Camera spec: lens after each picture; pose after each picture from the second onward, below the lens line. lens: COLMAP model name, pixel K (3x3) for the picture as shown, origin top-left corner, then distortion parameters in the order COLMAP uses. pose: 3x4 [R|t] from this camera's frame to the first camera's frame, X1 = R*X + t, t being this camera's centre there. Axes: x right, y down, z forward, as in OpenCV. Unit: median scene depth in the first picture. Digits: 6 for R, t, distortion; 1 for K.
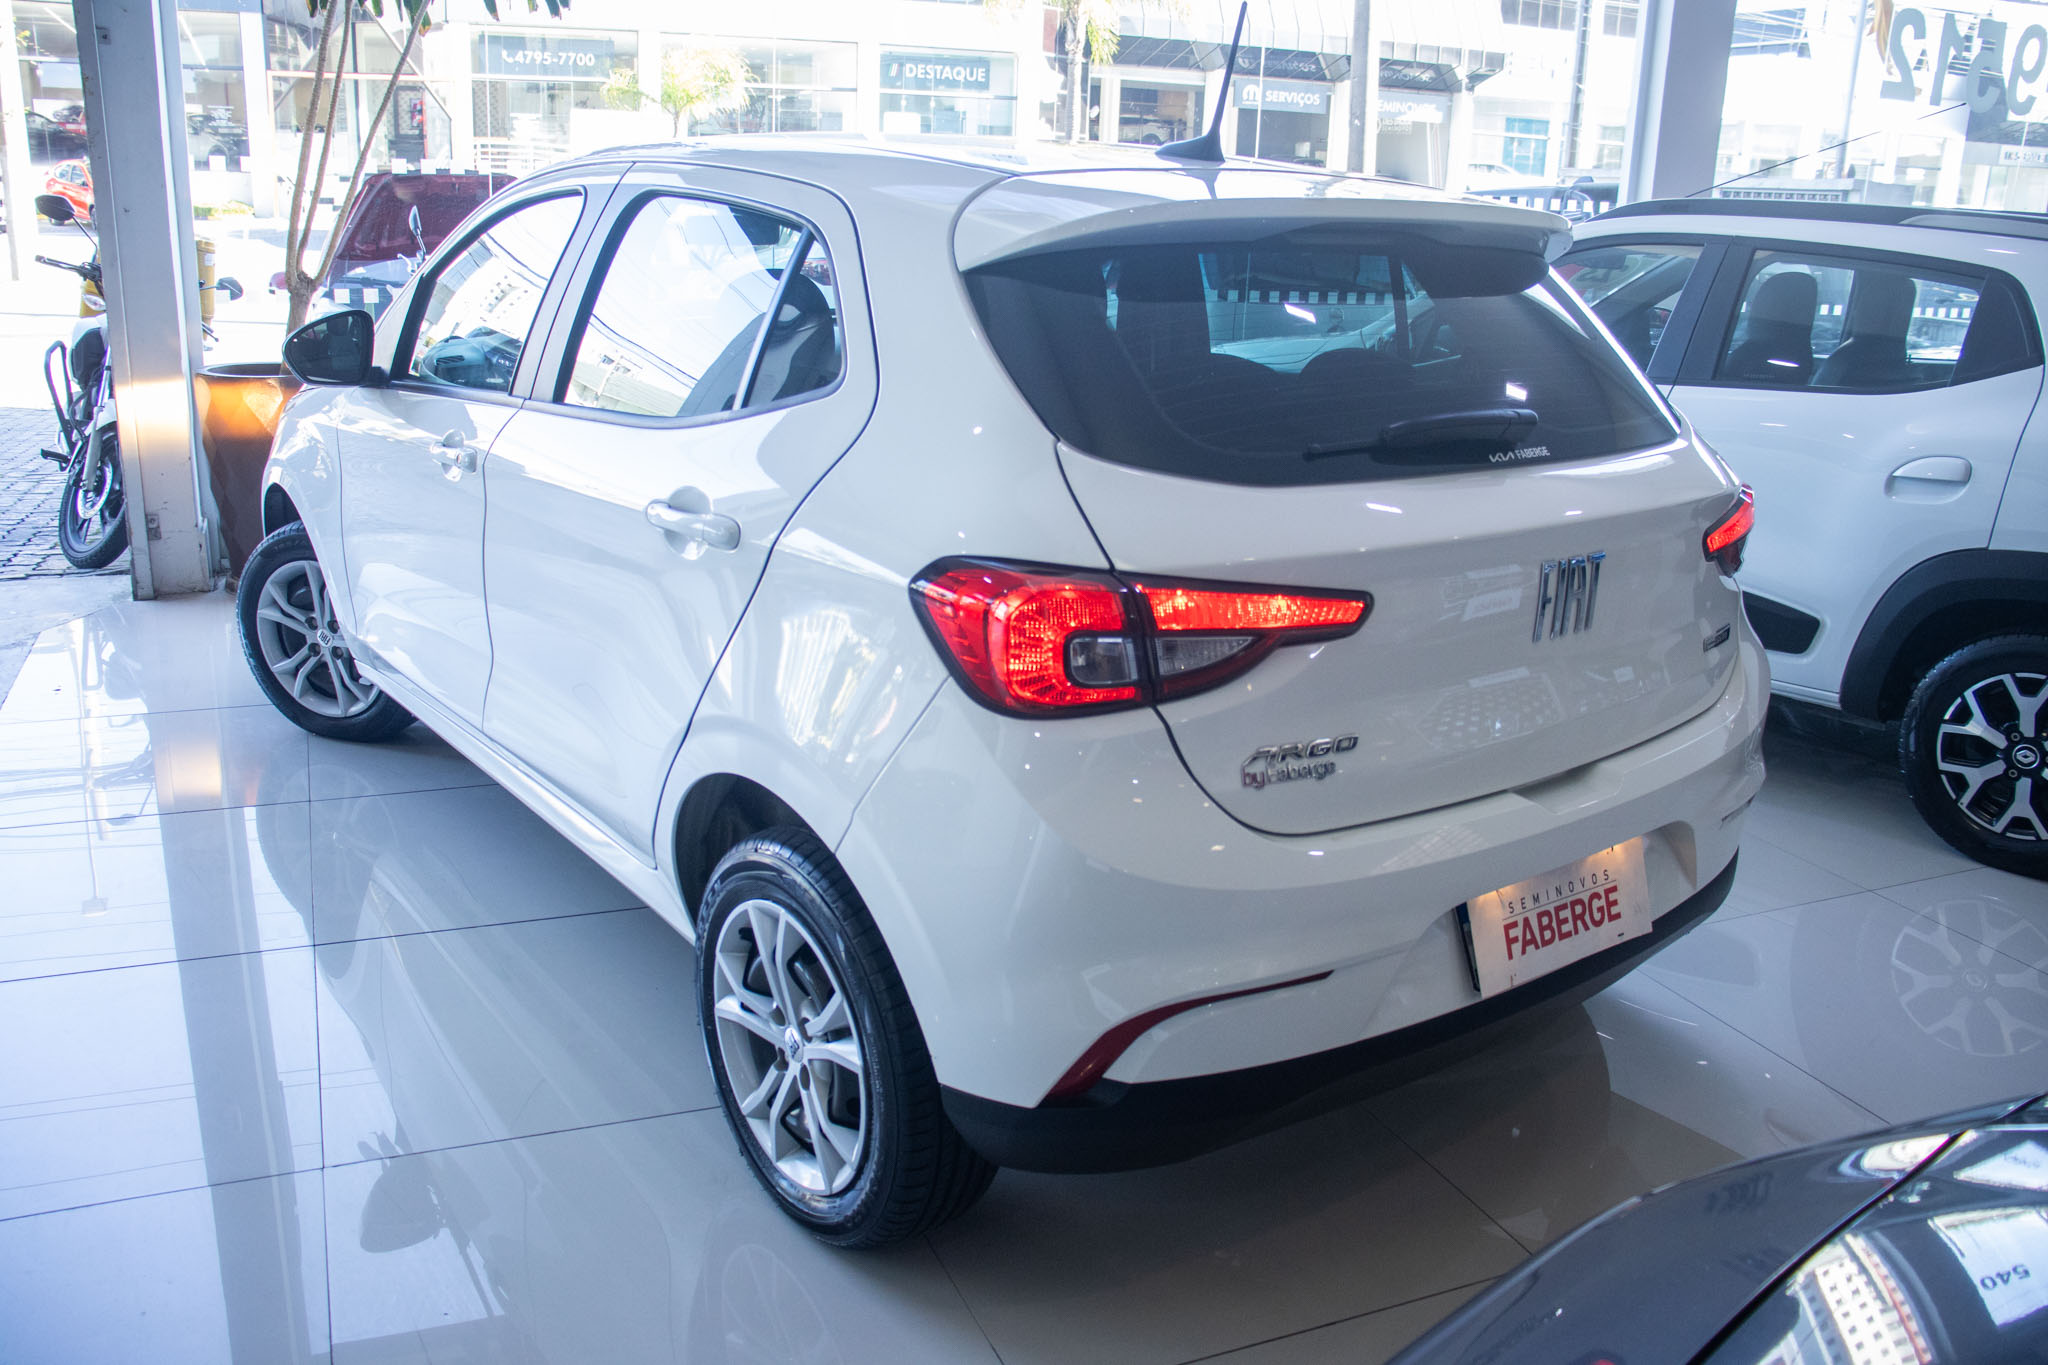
lens RADIAL K [[1682.4, 0, 1024.0], [0, 1682.4, 682.5], [0, 0, 1]] dist [-0.119729, -0.001359]
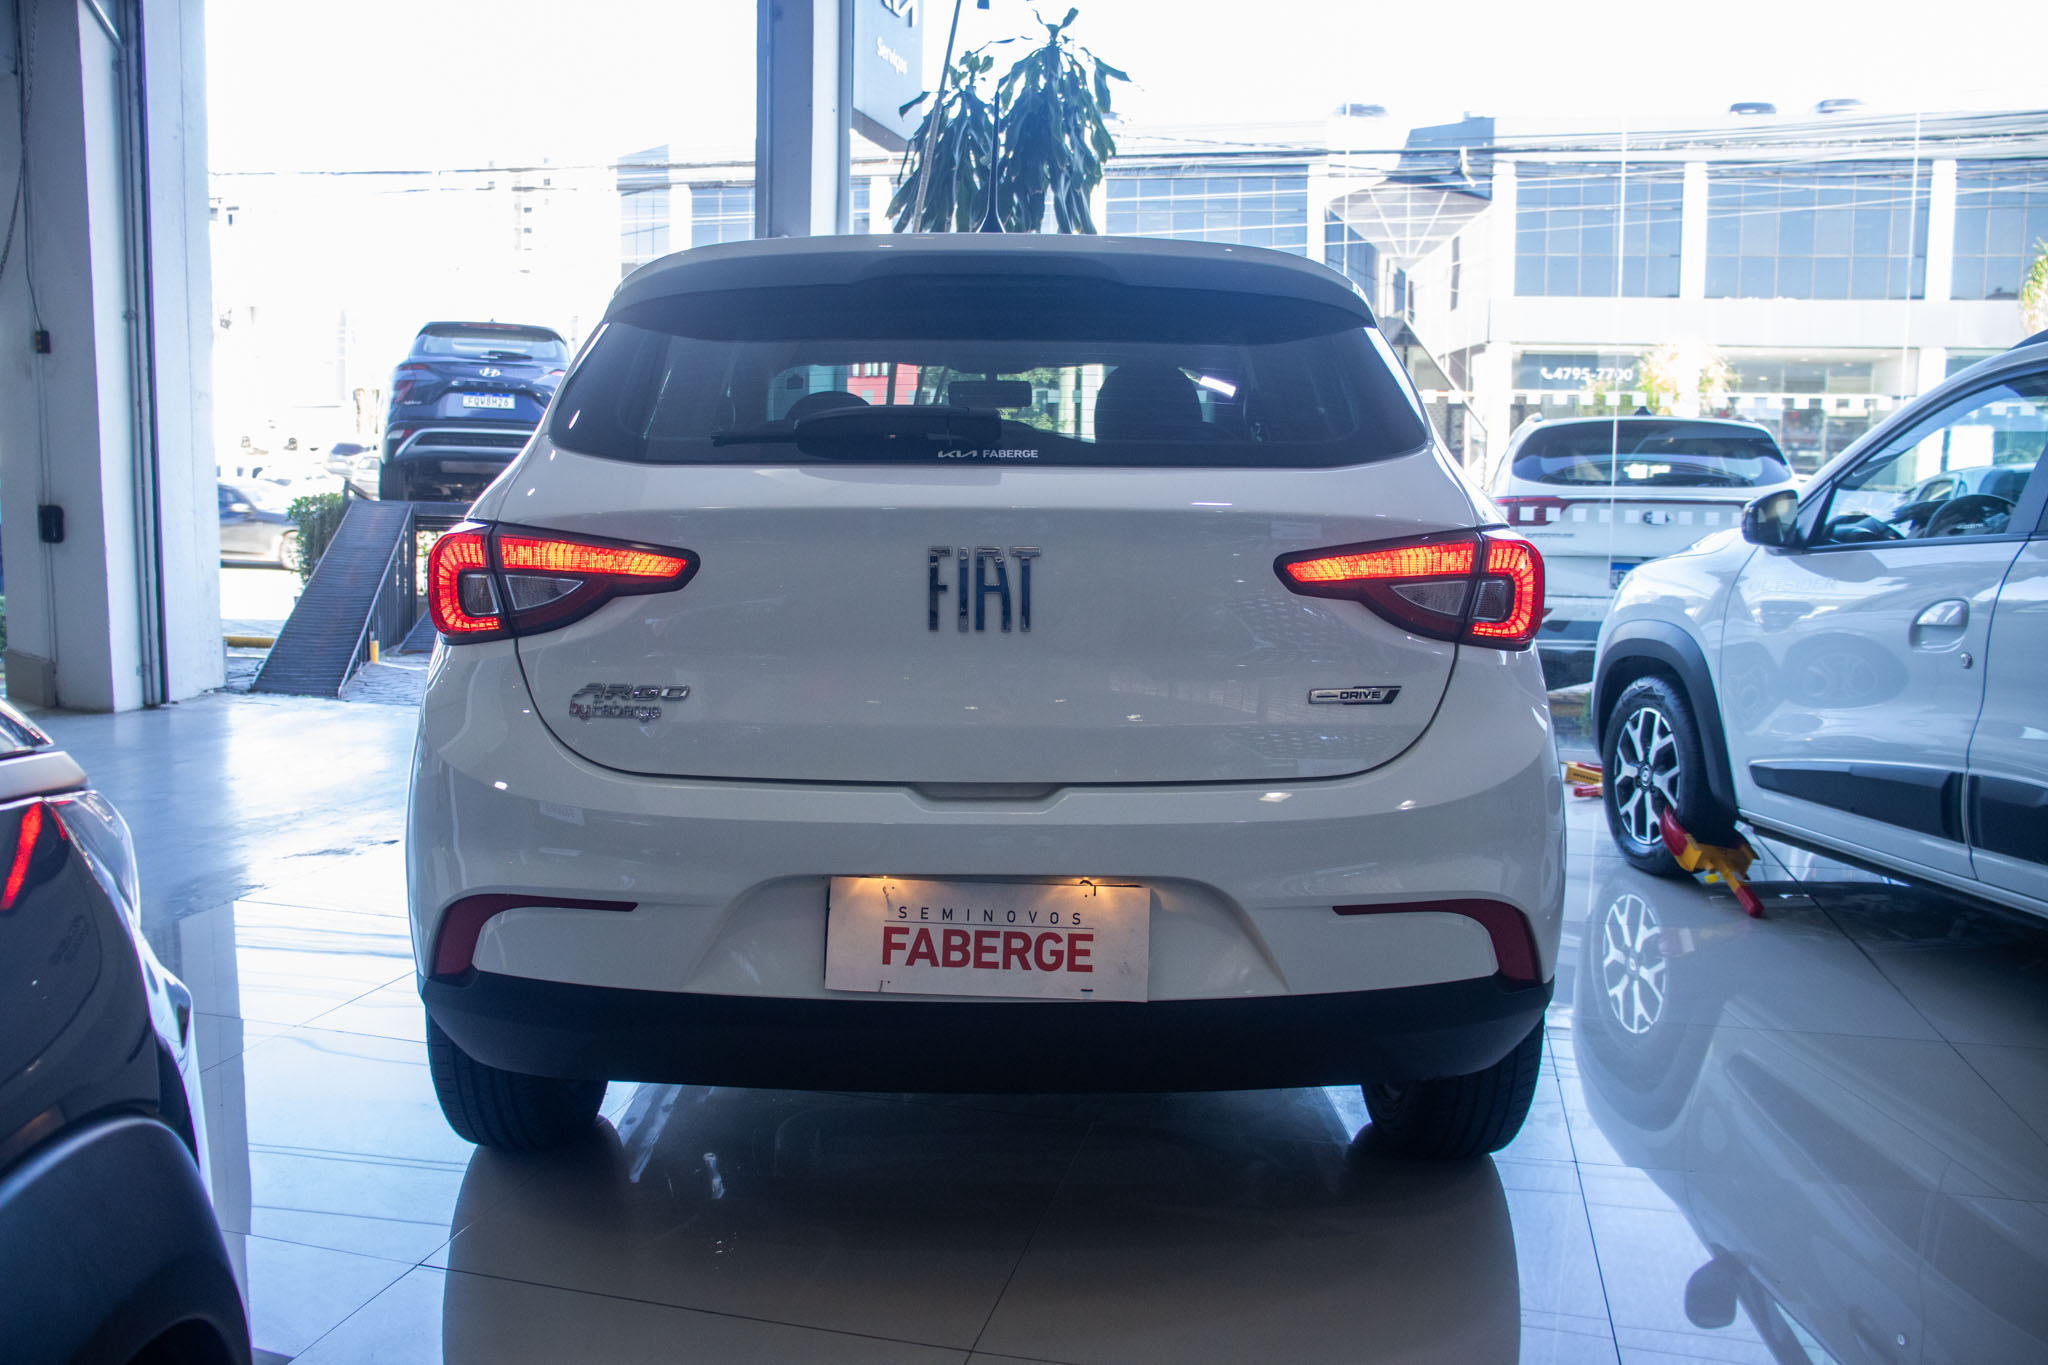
lens RADIAL K [[1682.4, 0, 1024.0], [0, 1682.4, 682.5], [0, 0, 1]] dist [-0.119729, -0.001359]
pose [[0.779380, 0.037902, -0.625404, 0.931260], [-0.160995, 0.976768, -0.141437, 0.130543], [0.605514, 0.210920, 0.767376, 0.277914]]
